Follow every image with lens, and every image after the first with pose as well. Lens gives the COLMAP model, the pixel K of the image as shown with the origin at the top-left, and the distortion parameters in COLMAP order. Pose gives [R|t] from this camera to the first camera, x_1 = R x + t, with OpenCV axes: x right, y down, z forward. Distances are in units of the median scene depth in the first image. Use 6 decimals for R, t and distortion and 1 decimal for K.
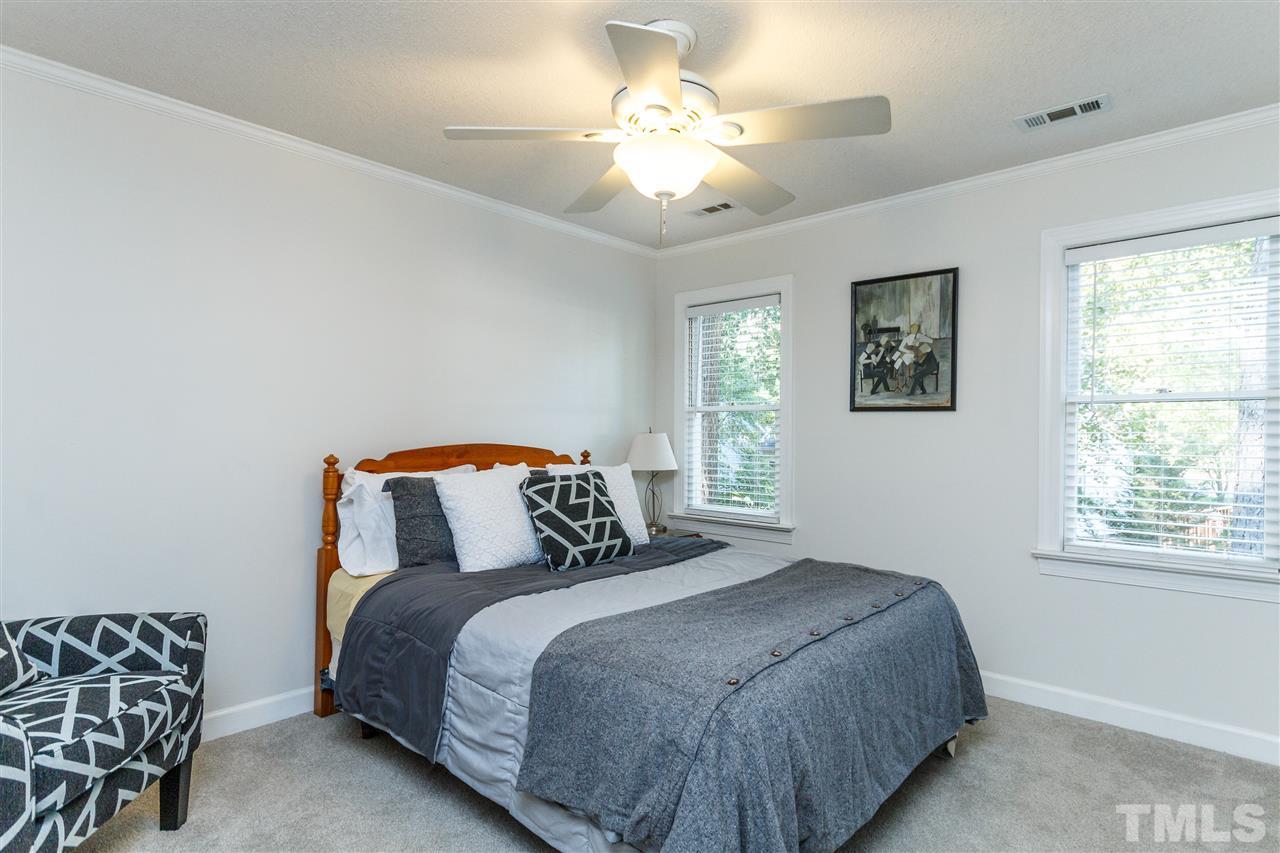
lens RADIAL K [[689.8, 0, 640.1], [0, 689.8, 430.9], [0, 0, 1]] dist [0.004306, 0.001442]
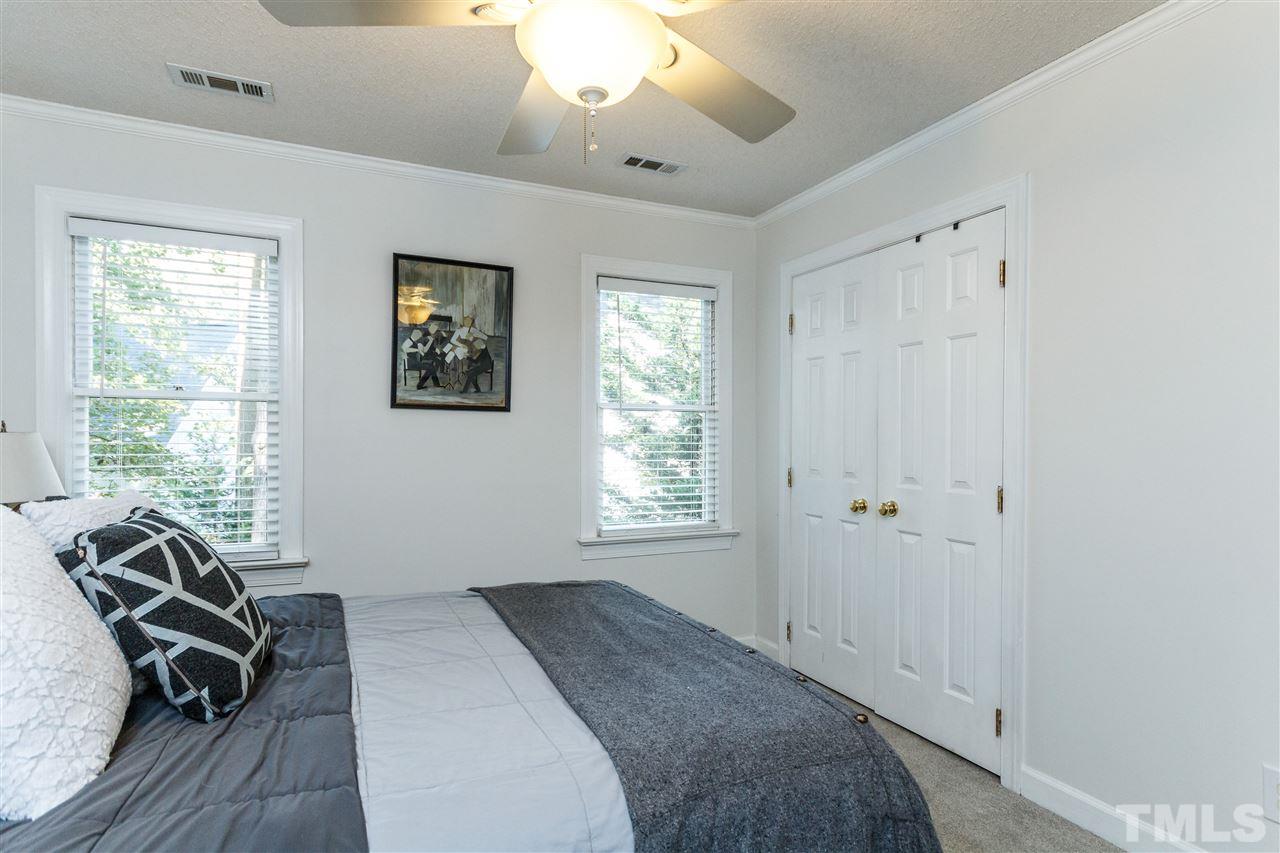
lens RADIAL K [[689.8, 0, 640.5], [0, 689.8, 431.4], [0, 0, 1]] dist [0.004306, 0.001442]
pose [[0.384508, 0.004661, 0.923110, -0.368262], [-0.008270, 0.999965, -0.001604, -0.000916], [-0.923085, -0.007017, 0.384533, 0.427596]]
